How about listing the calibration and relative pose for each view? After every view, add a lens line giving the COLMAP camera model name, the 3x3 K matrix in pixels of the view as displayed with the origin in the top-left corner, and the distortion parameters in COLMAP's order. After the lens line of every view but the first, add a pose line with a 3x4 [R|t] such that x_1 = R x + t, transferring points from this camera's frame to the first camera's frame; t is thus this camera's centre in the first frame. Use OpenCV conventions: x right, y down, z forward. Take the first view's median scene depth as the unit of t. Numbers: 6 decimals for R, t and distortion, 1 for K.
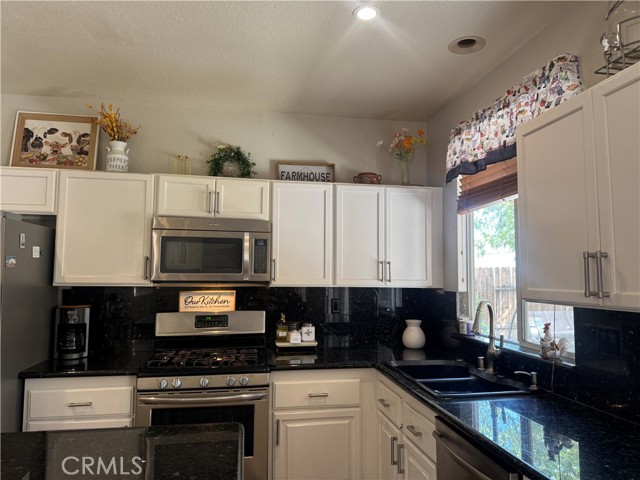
lens RADIAL K [[456.2, 0, 332.5], [0, 456.2, 238.8], [0, 0, 1]] dist [0.056883, -0.088231]
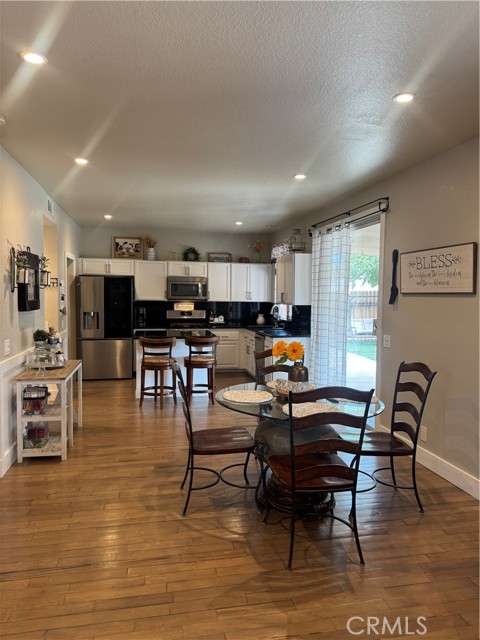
lens RADIAL K [[456.2, 0, 240.1], [0, 456.2, 318.5], [0, 0, 1]] dist [0.056883, -0.088231]
pose [[0.999973, 0.002965, 0.006726, 0.042686], [-0.003784, 0.992128, 0.125167, -0.139592], [-0.006302, -0.125189, 0.992113, -1.767600]]
